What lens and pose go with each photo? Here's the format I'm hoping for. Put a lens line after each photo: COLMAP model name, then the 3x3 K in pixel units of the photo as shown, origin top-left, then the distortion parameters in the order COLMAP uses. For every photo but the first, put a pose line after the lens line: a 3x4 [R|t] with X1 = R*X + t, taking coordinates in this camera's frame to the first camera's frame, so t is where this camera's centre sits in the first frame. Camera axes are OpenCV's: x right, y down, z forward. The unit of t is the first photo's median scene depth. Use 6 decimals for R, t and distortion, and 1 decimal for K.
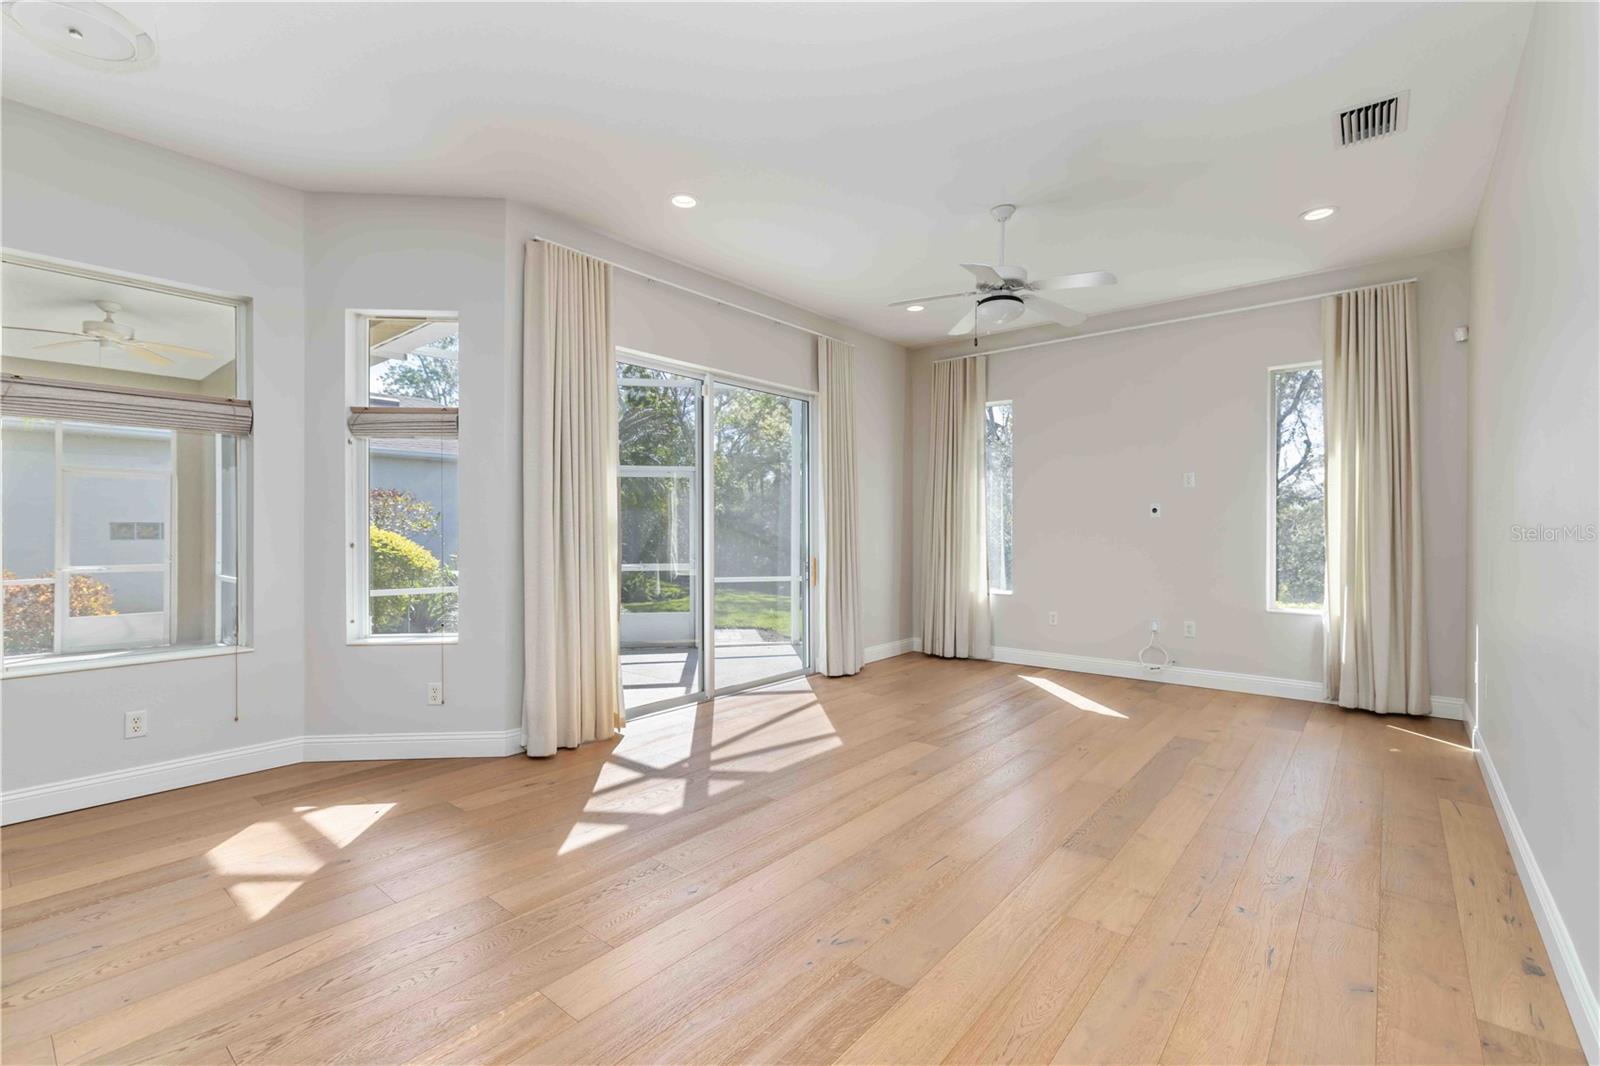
lens RADIAL K [[706.8, 0, 800.3], [0, 706.8, 530.5], [0, 0, 1]] dist [0.003021, 0.001267]
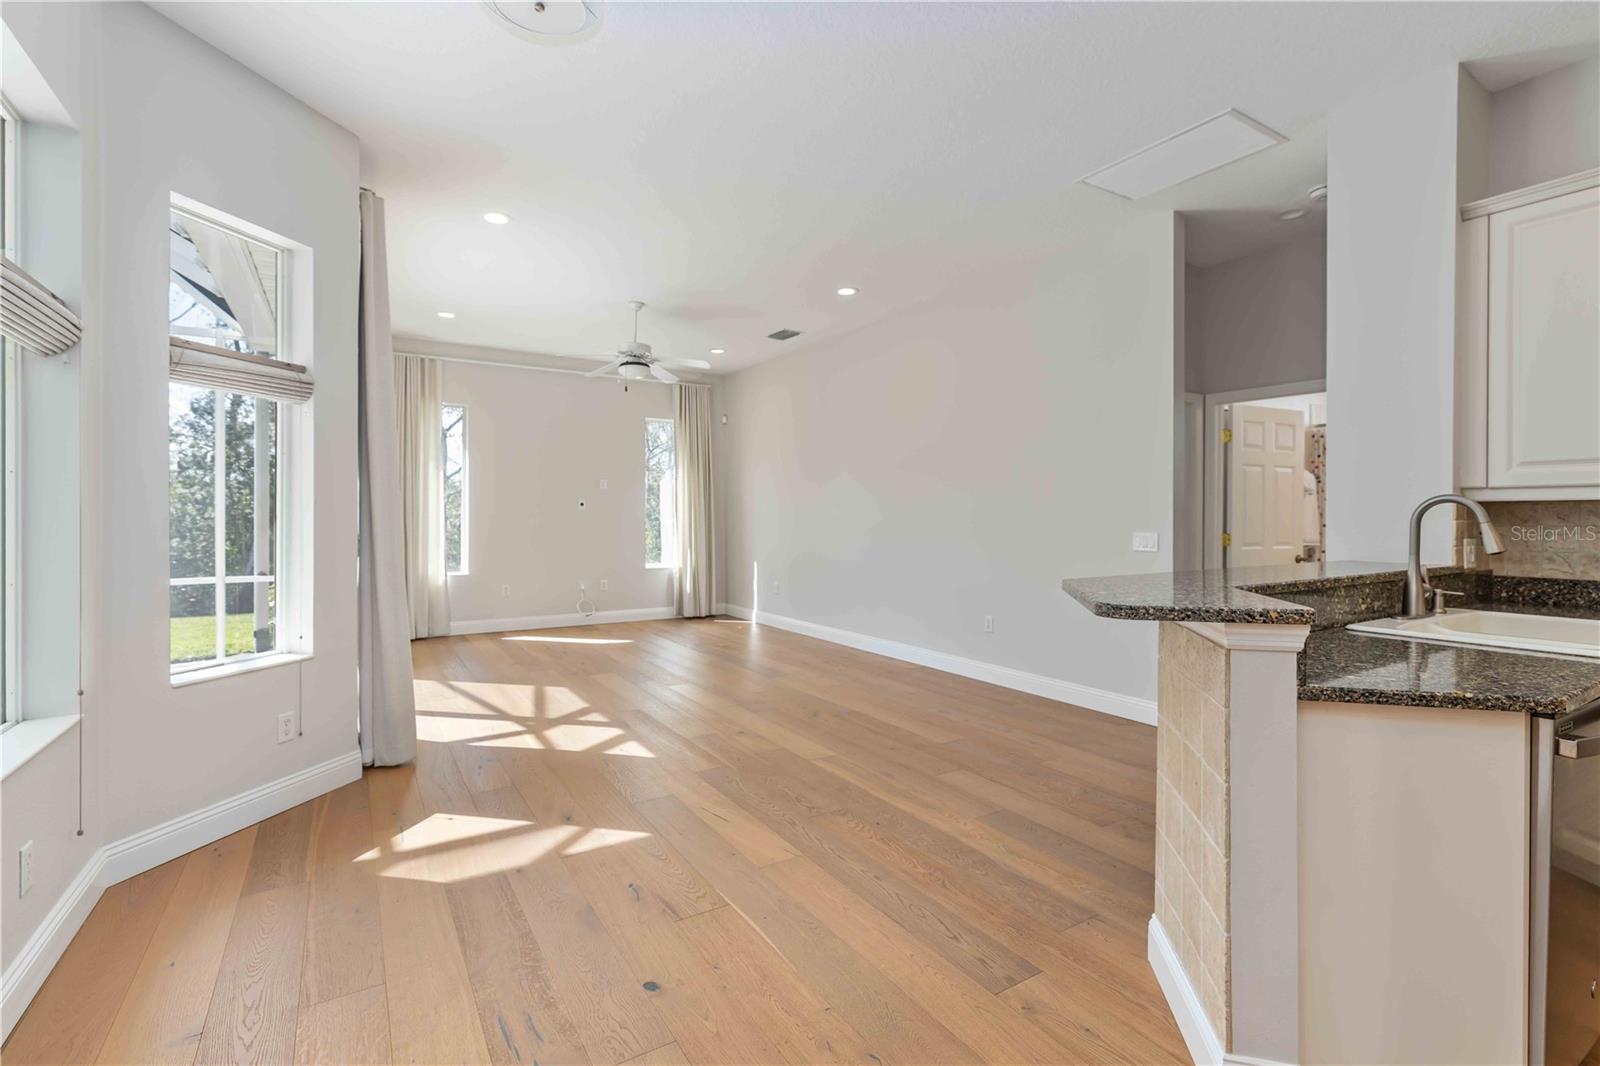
lens RADIAL K [[728.1, 0, 798.3], [0, 728.1, 519.5], [0, 0, 1]] dist [0.000649, 0.000816]
pose [[0.308581, -0.002855, 0.951194, -0.896382], [0.001564, 0.999996, 0.002495, -0.001596], [-0.951197, 0.000718, 0.308584, 0.169627]]
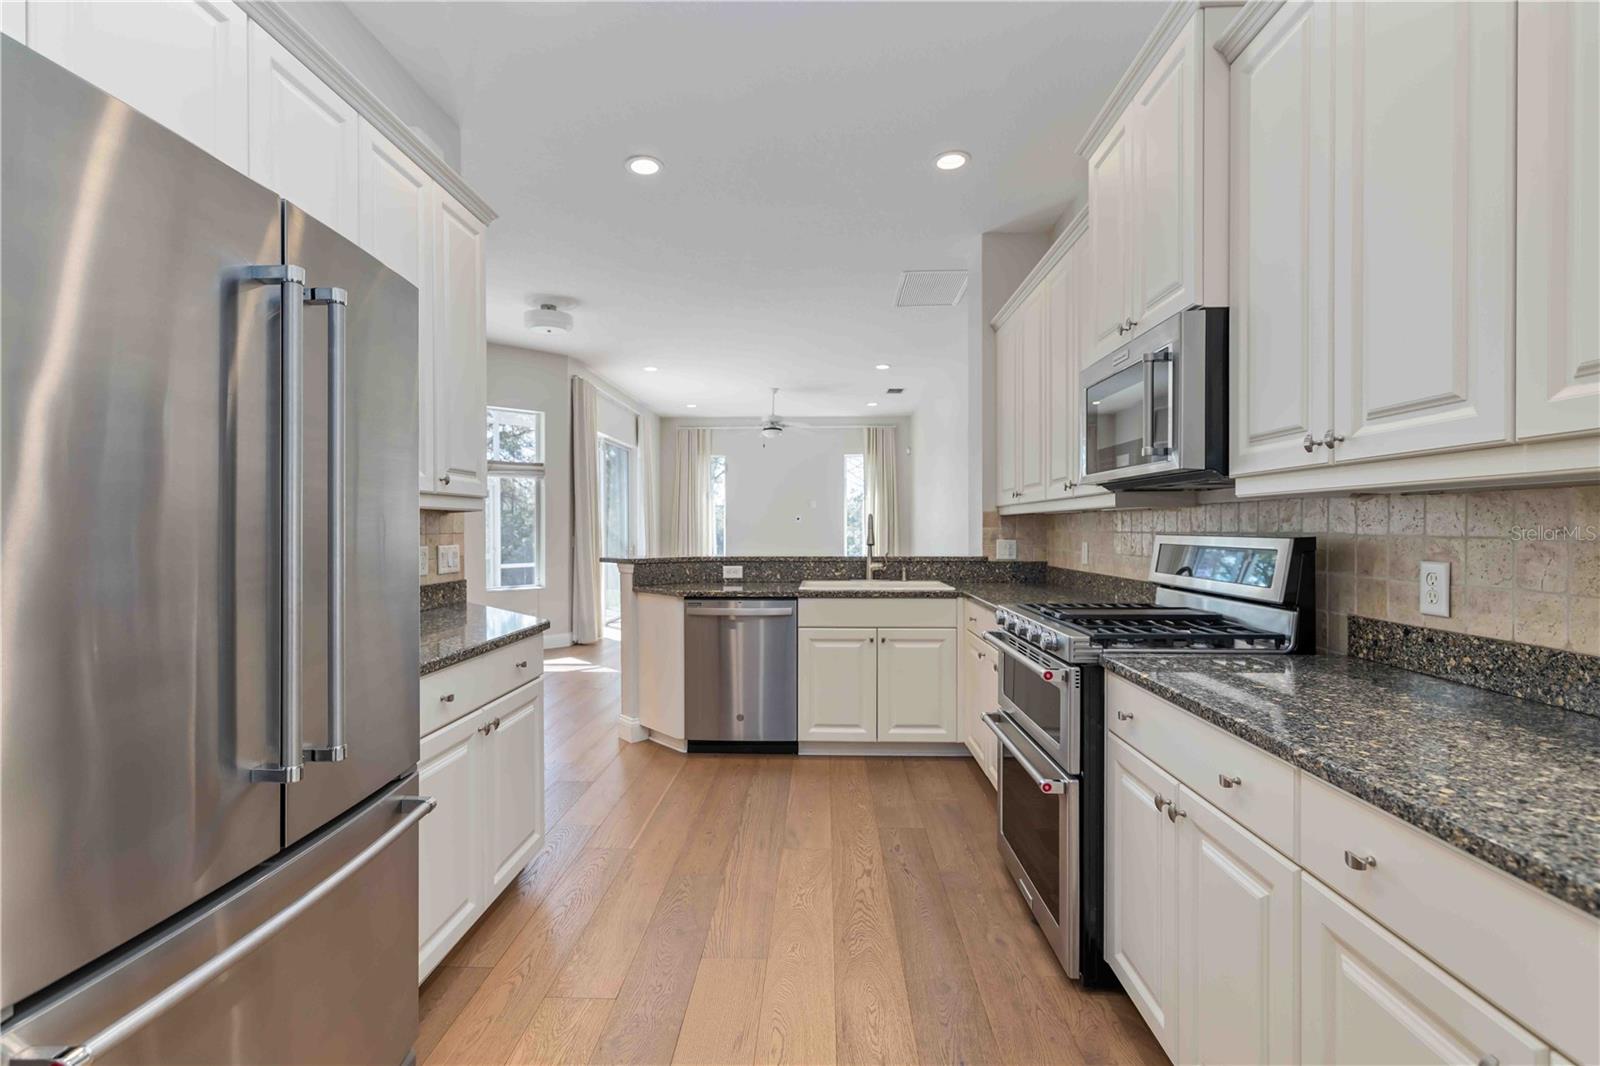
lens RADIAL K [[714.5, 0, 794.9], [0, 714.5, 532.7], [0, 0, 1]] dist [0.001107, 0.000967]
pose [[0.792807, -0.005008, 0.609452, -0.909215], [0.002730, 0.999985, 0.004666, 0.002825], [-0.609466, -0.002035, 0.792810, -0.746751]]
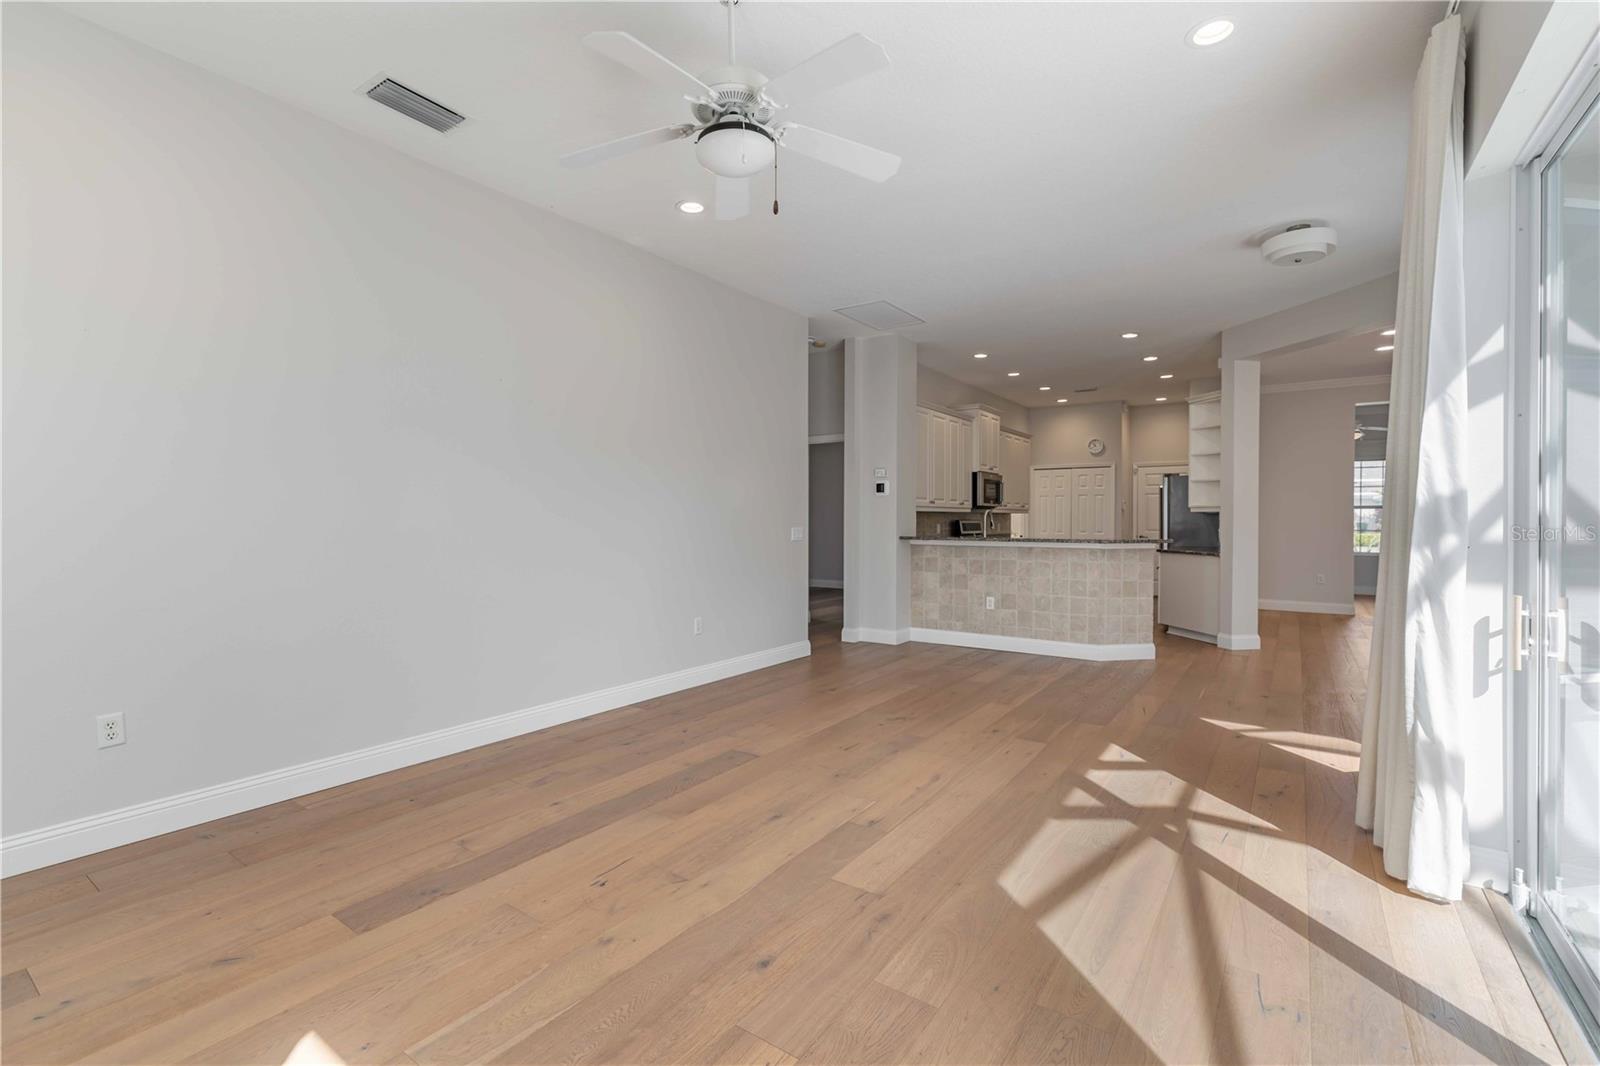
lens RADIAL K [[705.6, 0, 795.6], [0, 705.6, 521.3], [0, 0, 1]] dist [0.000298, 0.000328]
pose [[-0.996645, -0.000272, -0.081849, 0.235678], [-0.000853, 0.999975, 0.007064, -0.002963], [0.081845, 0.007111, -0.996620, 1.345275]]
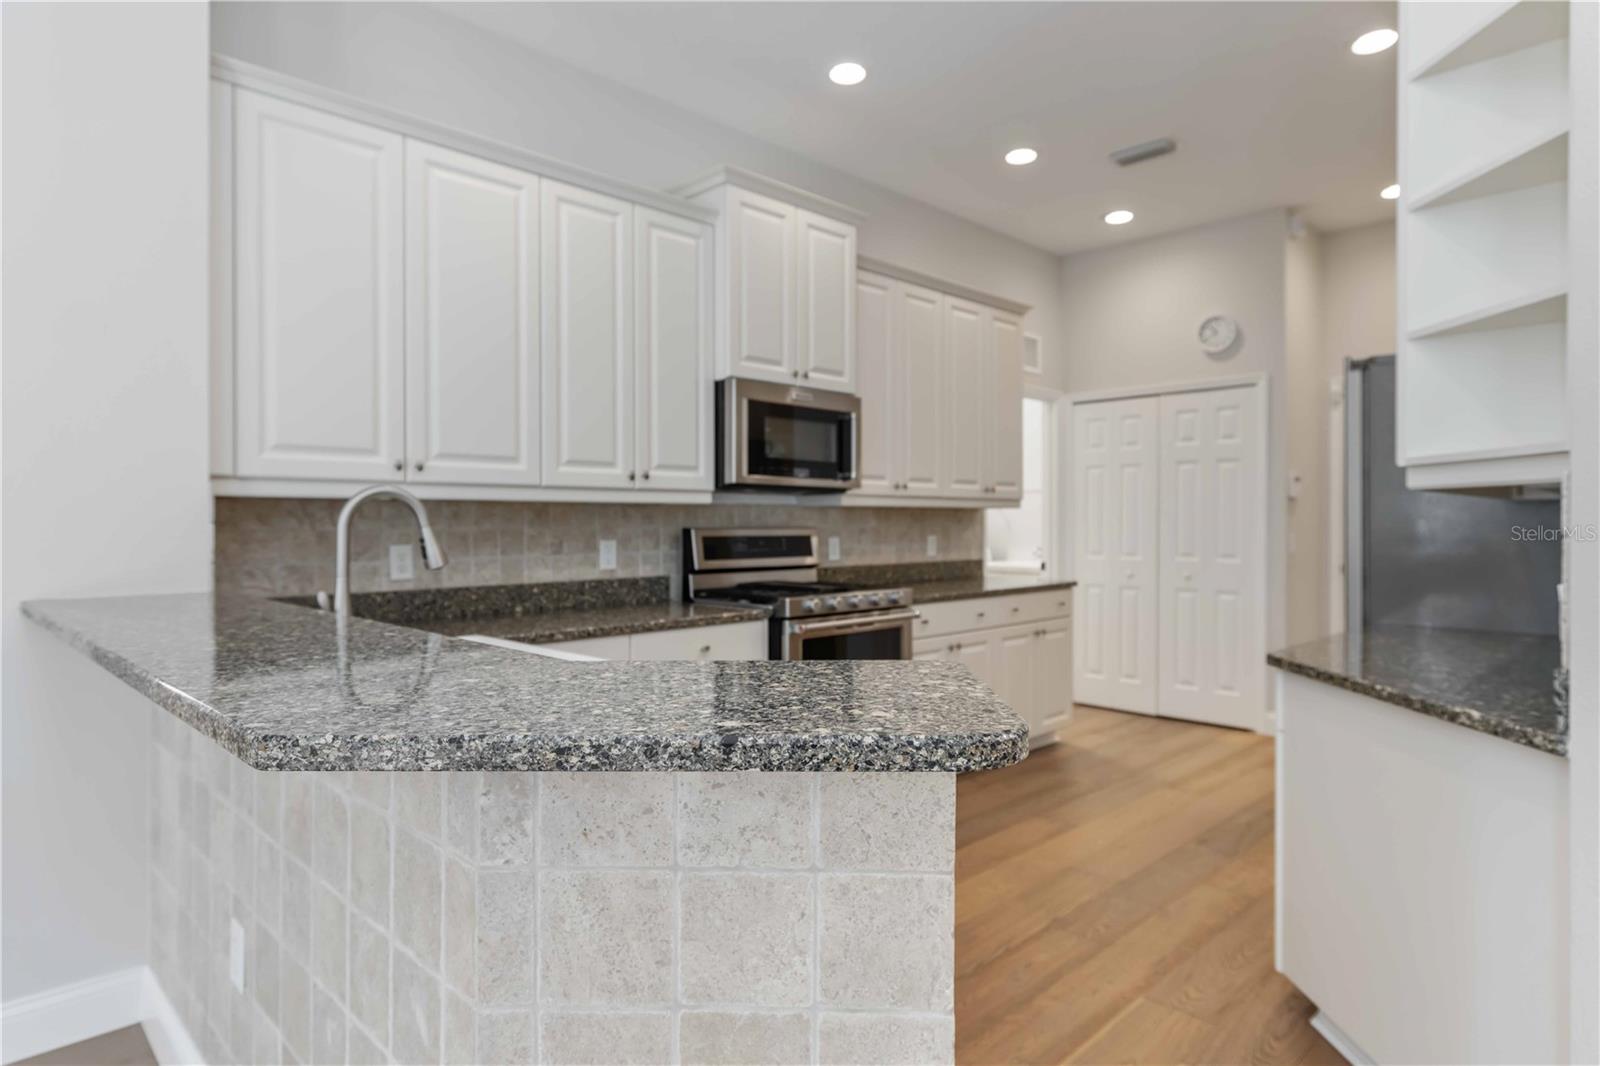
lens RADIAL K [[908.8, 0, 793.6], [0, 908.8, 523.0], [0, 0, 1]] dist [0.013300, -0.000171]
pose [[-0.995272, 0.000924, 0.097127, -0.519858], [0.001340, 0.999990, 0.004211, -0.000626], [-0.097122, 0.004321, -0.995263, 0.308772]]
